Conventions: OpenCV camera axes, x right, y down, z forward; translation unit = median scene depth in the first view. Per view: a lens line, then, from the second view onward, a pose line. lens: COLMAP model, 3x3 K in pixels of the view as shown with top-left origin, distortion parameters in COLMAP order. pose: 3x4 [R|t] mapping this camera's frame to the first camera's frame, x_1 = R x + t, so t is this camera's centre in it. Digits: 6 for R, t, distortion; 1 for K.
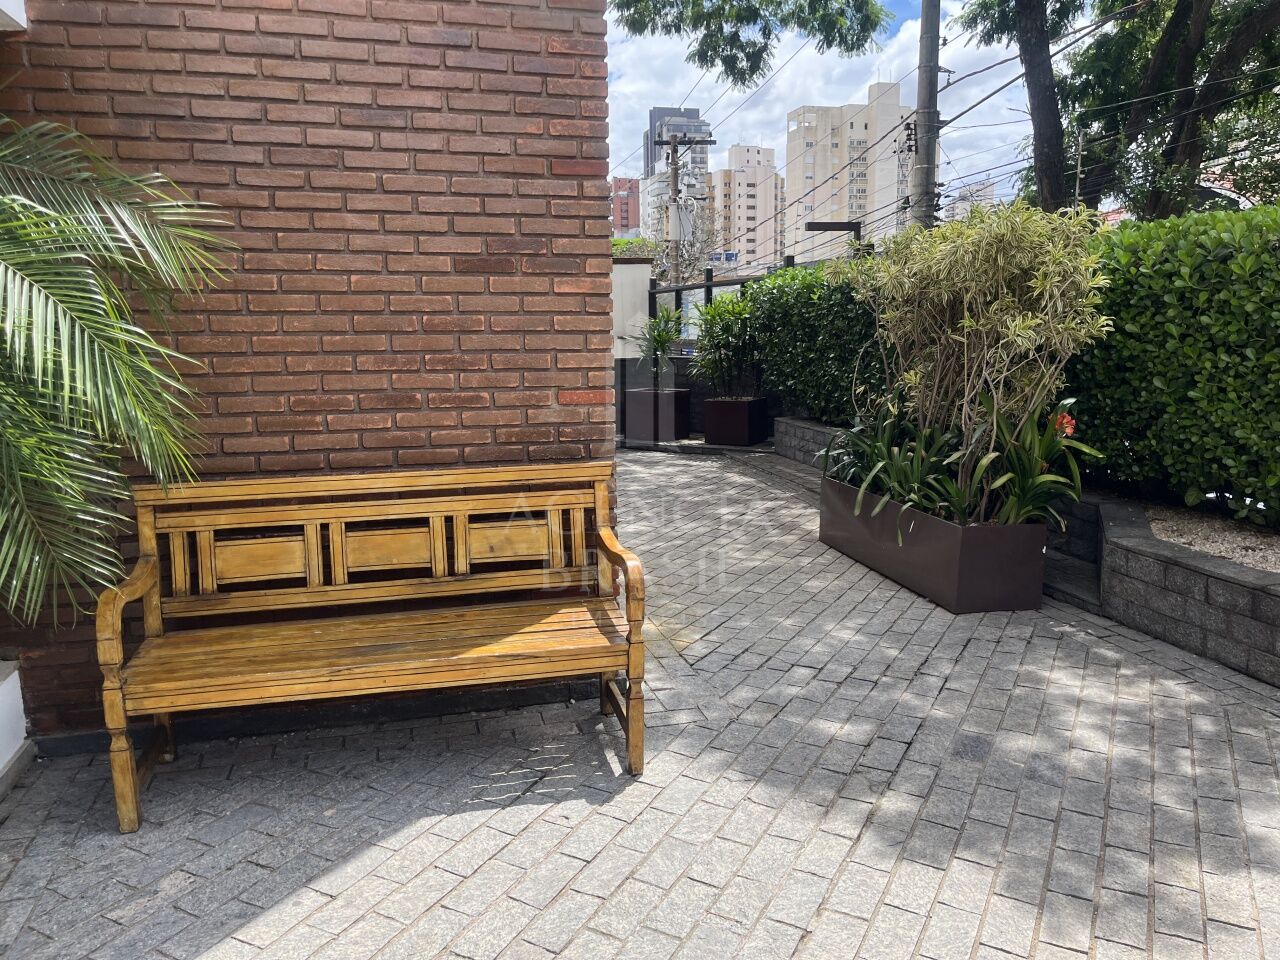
lens RADIAL K [[975.1, 0, 647.4], [0, 975.1, 473.7], [0, 0, 1]] dist [0.071553, -0.093649]
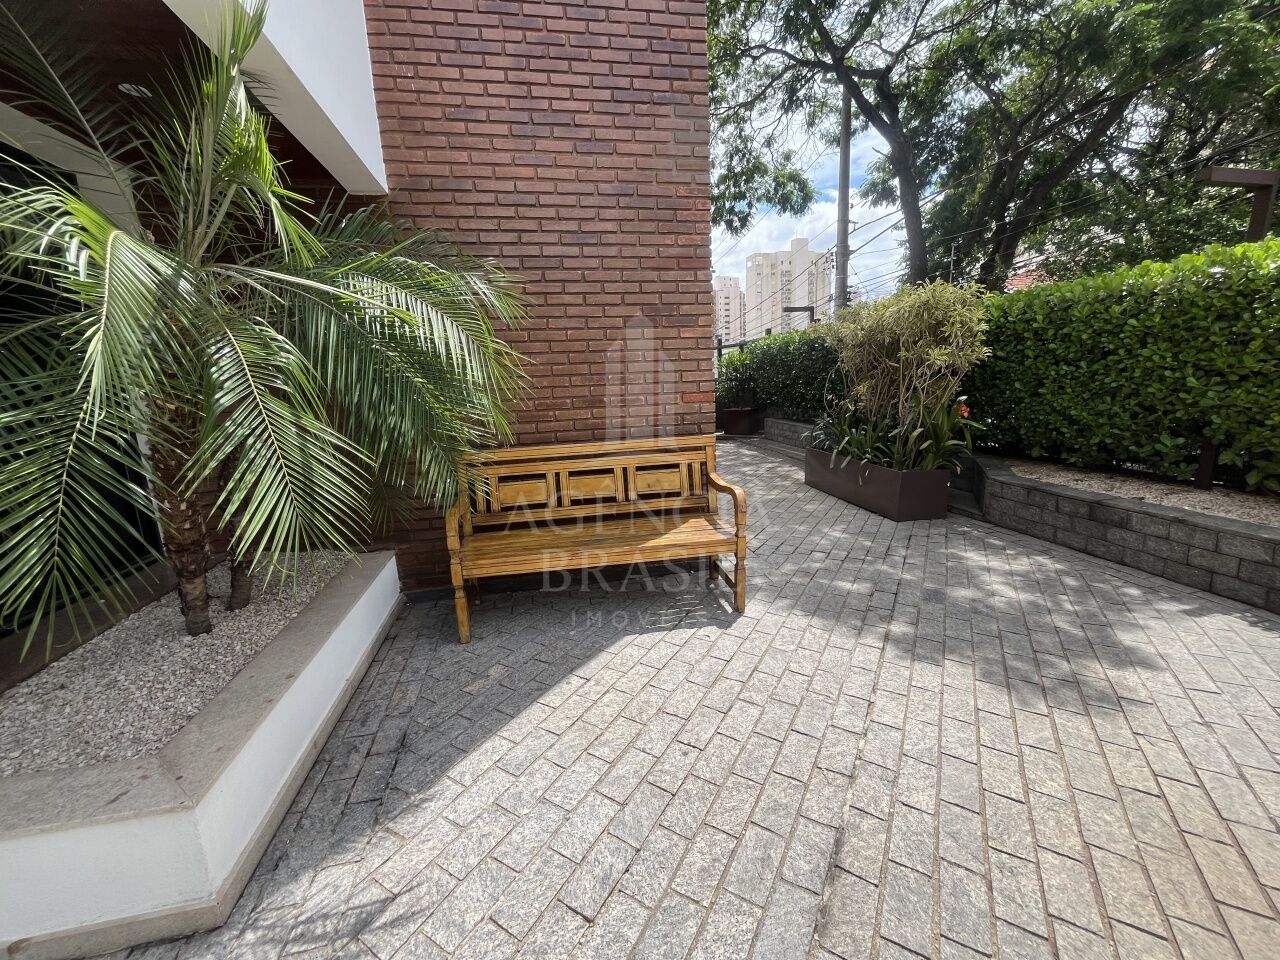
lens RADIAL K [[522.1, 0, 637.8], [0, 522.1, 476.9], [0, 0, 1]] dist [0.000416, -0.000269]
pose [[0.997776, -0.018765, -0.063957, -0.120347], [0.021188, 0.999075, 0.037424, 0.026024], [0.063195, -0.038696, 0.997251, 0.068709]]
